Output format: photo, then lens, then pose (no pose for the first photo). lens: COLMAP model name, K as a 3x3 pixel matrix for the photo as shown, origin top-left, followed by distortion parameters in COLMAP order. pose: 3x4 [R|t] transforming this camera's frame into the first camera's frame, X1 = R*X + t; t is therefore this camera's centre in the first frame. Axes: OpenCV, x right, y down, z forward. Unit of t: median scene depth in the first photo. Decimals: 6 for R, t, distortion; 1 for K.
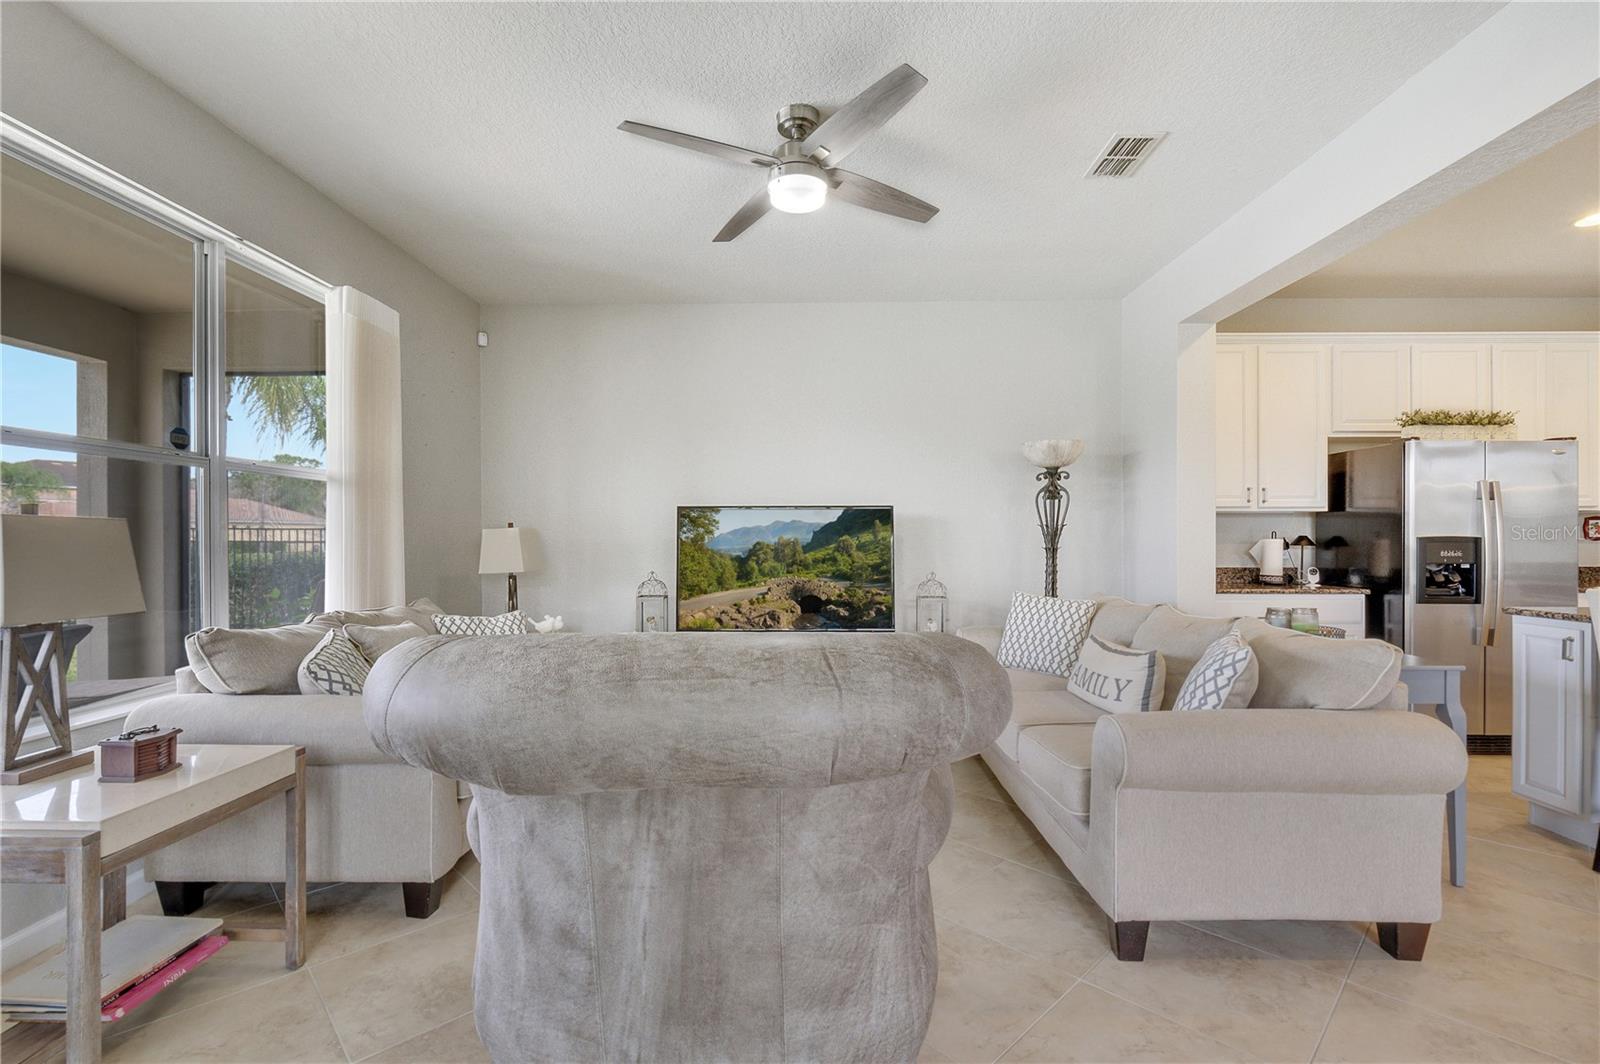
lens RADIAL K [[709.1, 0, 797.1], [0, 709.1, 538.2], [0, 0, 1]] dist [-0.007618, -0.000400]
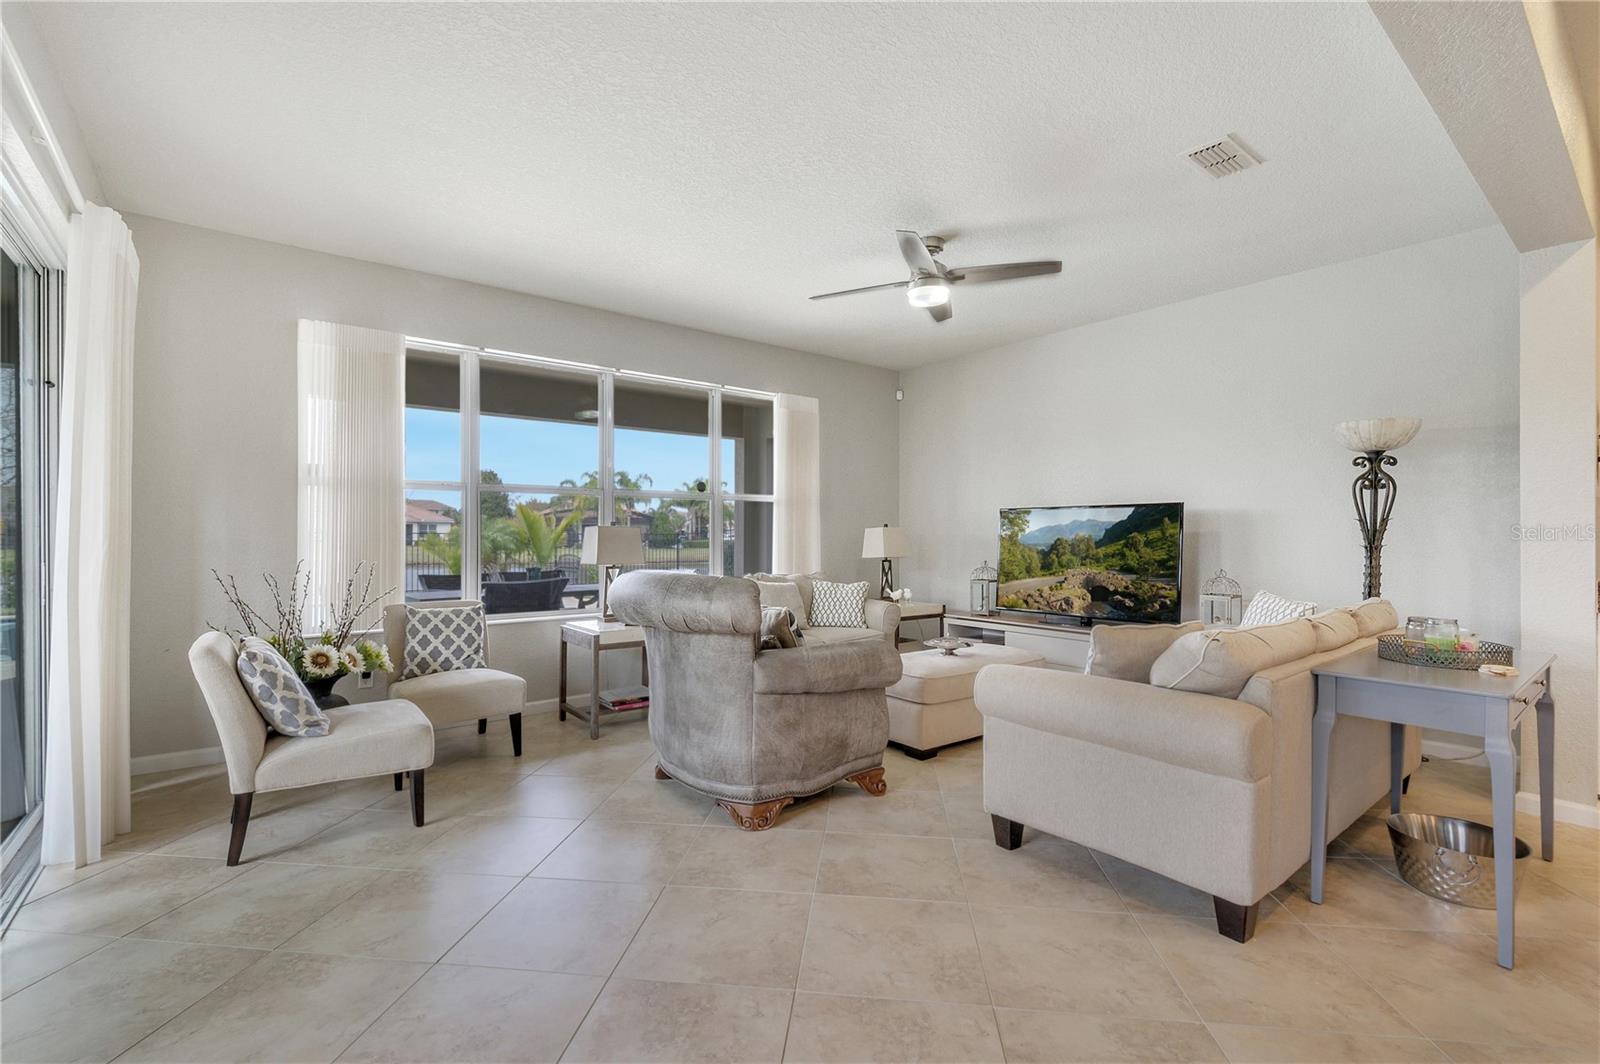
lens RADIAL K [[709.1, 0, 813.4], [0, 709.1, 537.4], [0, 0, 1]] dist [-0.007618, -0.000400]
pose [[0.644832, 0.002573, -0.764320, 0.582012], [-0.000350, 0.999995, 0.003071, 0.000596], [0.764324, -0.001713, 0.644830, -0.069264]]
